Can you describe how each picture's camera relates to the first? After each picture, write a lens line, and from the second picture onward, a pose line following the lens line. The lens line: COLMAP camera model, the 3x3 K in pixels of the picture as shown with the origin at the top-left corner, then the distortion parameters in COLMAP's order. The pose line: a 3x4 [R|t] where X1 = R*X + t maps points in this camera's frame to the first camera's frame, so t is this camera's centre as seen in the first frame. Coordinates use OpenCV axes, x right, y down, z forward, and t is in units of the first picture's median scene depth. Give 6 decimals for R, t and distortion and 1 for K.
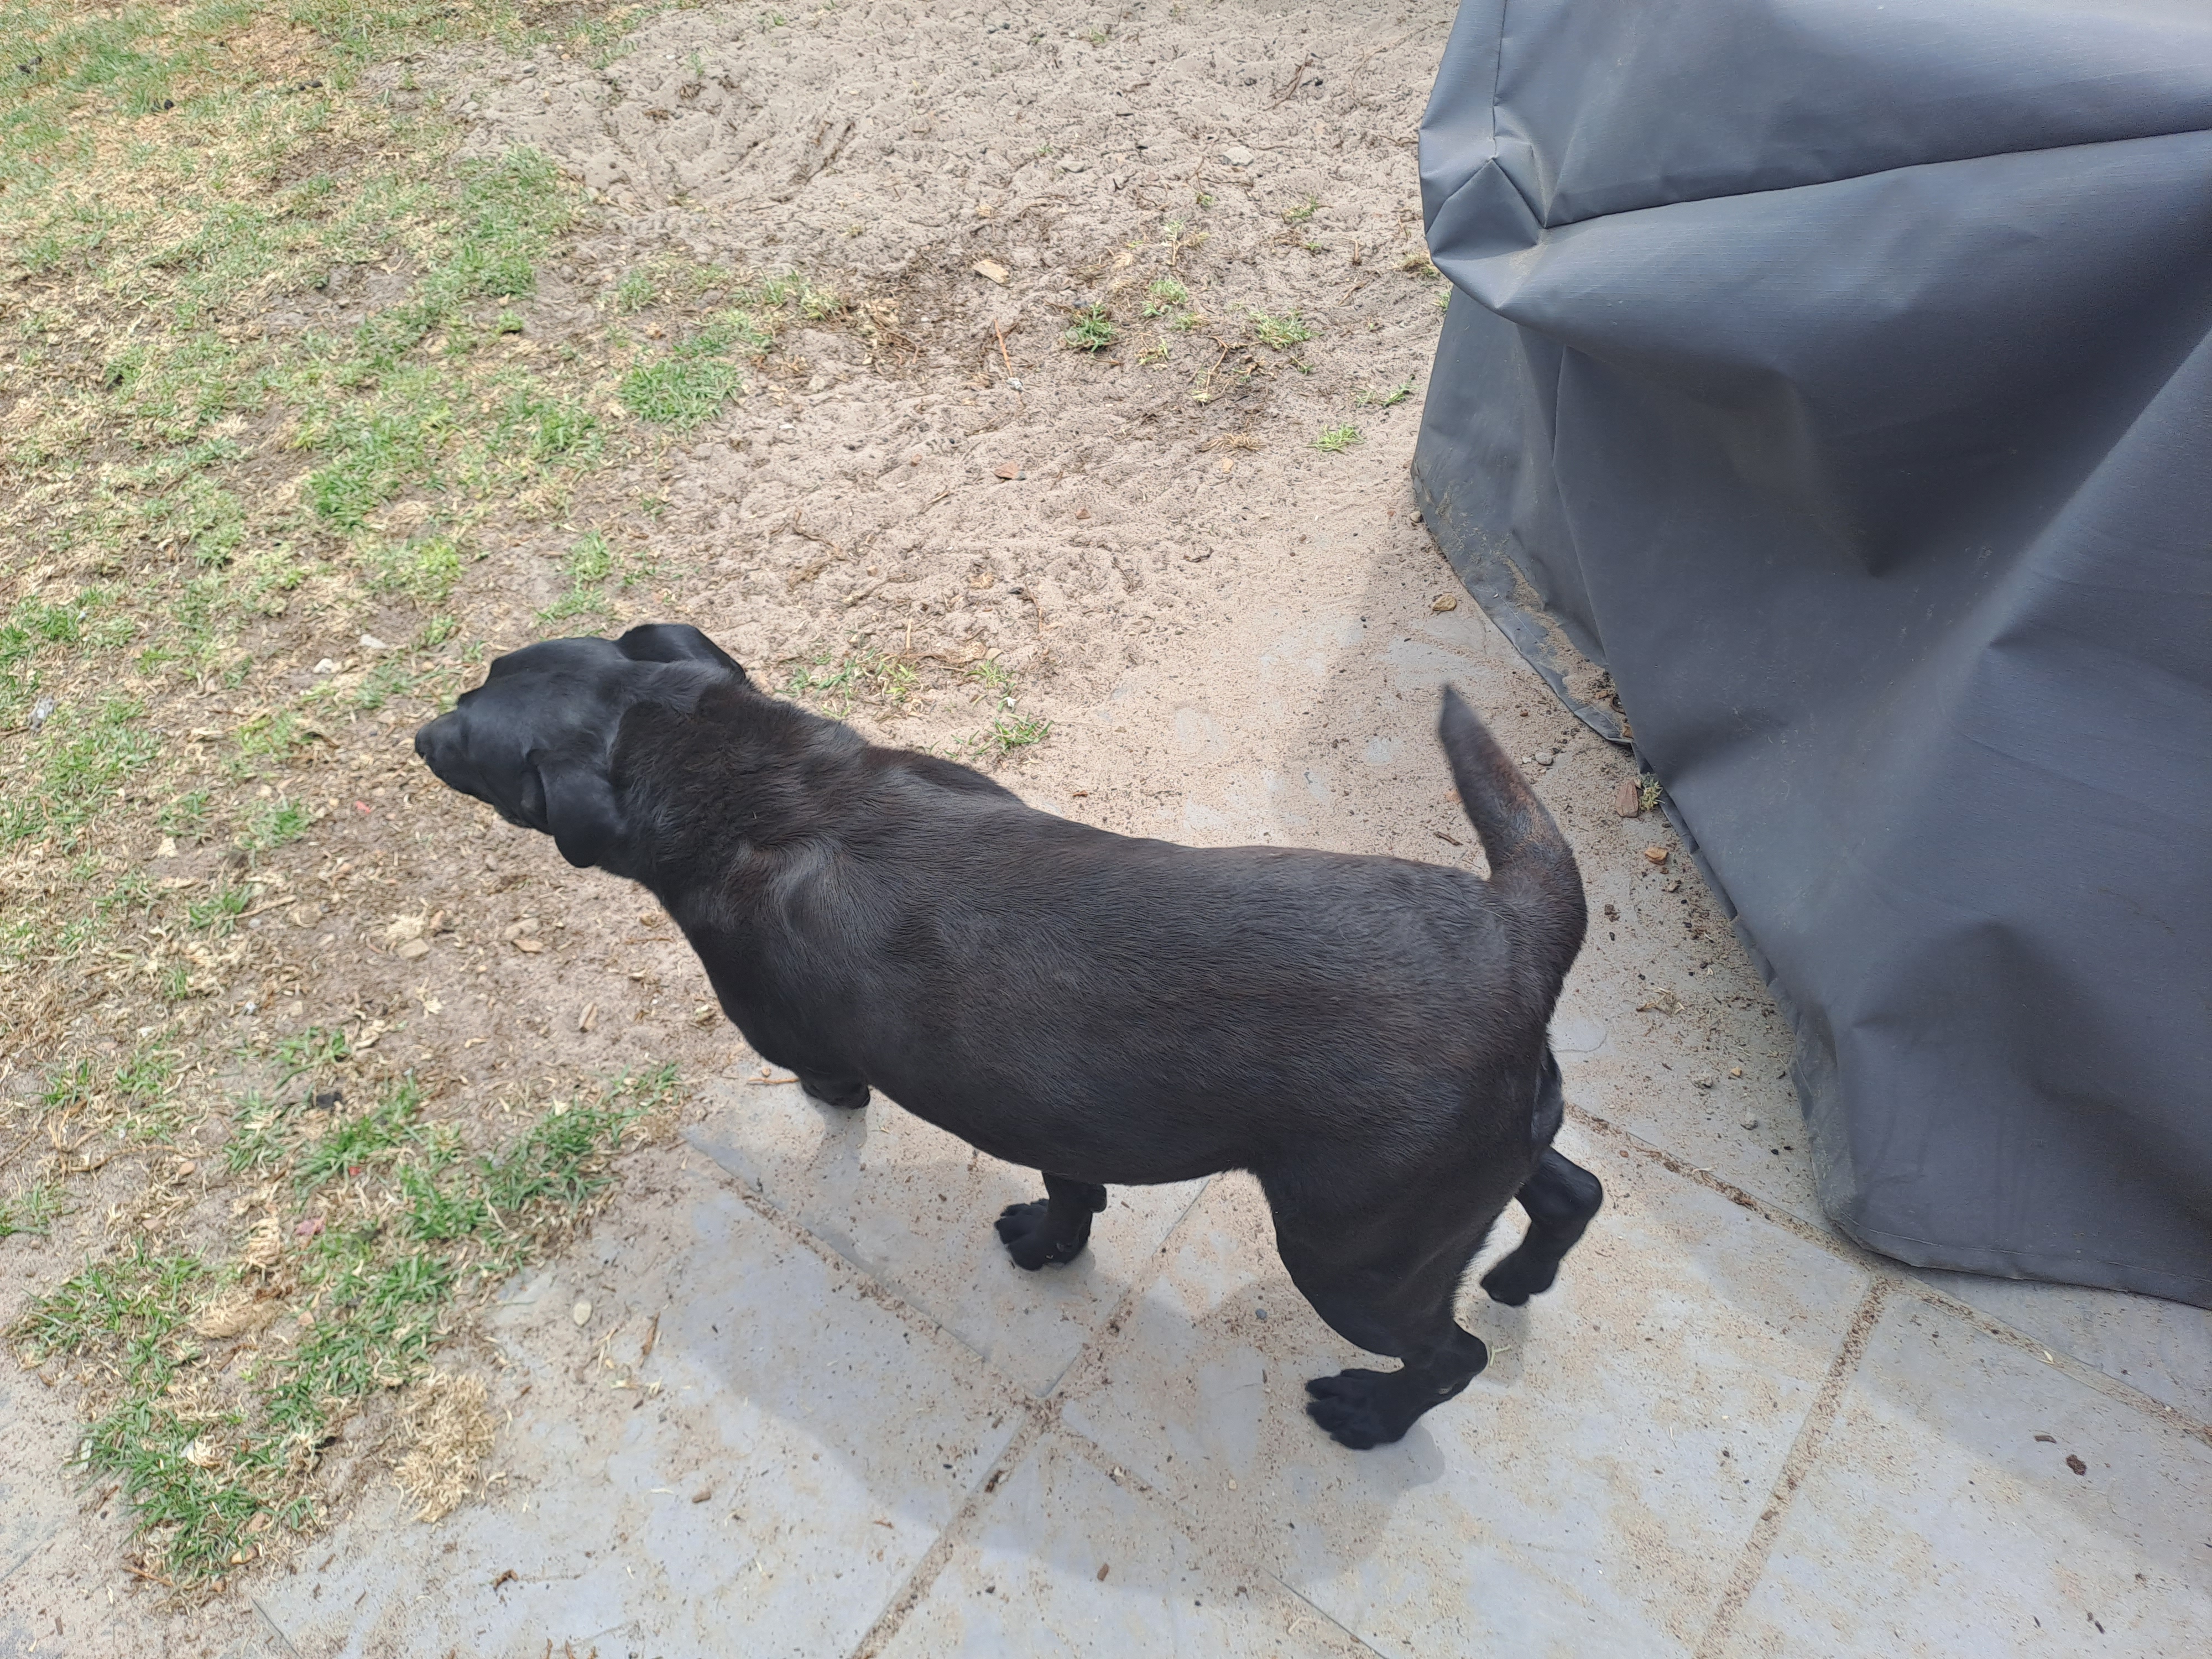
lens RADIAL K [[1639.9, 0, 1118.3], [0, 1639.9, 806.1], [0, 0, 1]] dist [0.125080, -0.179186]
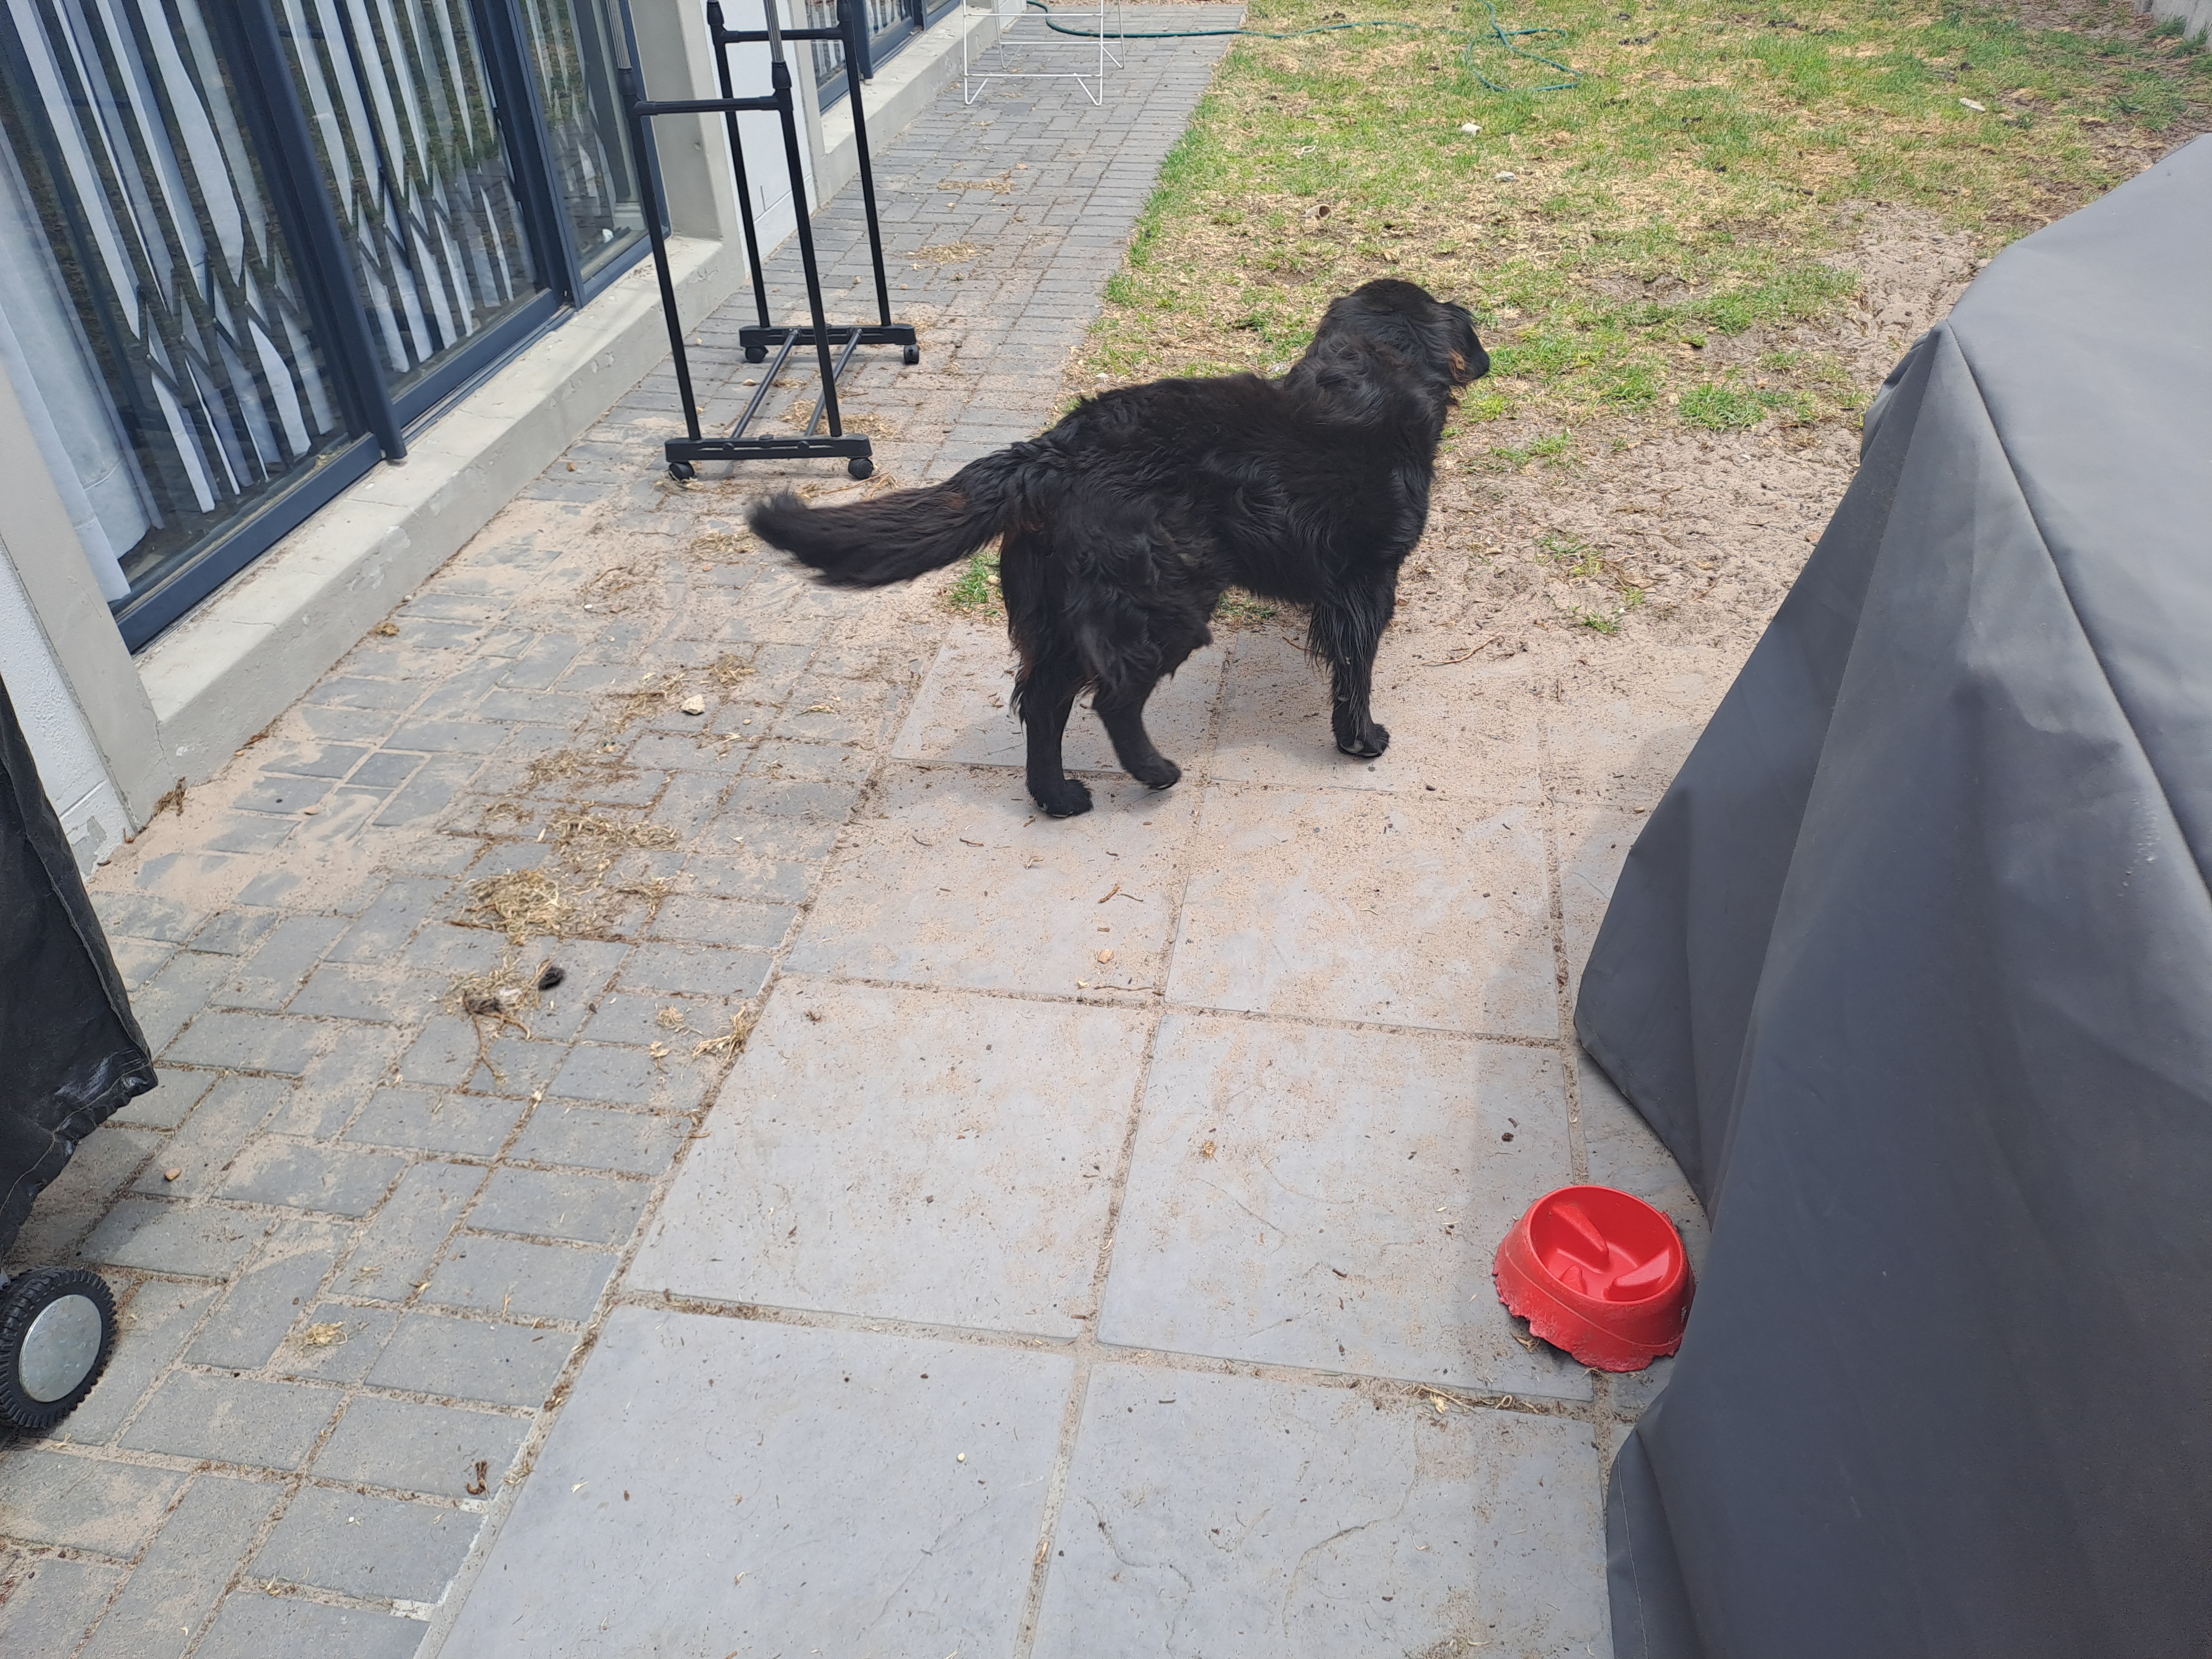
lens RADIAL K [[1639.9, 0, 1118.3], [0, 1639.9, 806.1], [0, 0, 1]] dist [0.125080, -0.179186]
pose [[0.492425, 0.602247, -0.628344, 0.574806], [-0.666841, 0.725007, 0.172300, 0.080305], [0.559321, 0.334161, 0.758615, -0.203134]]
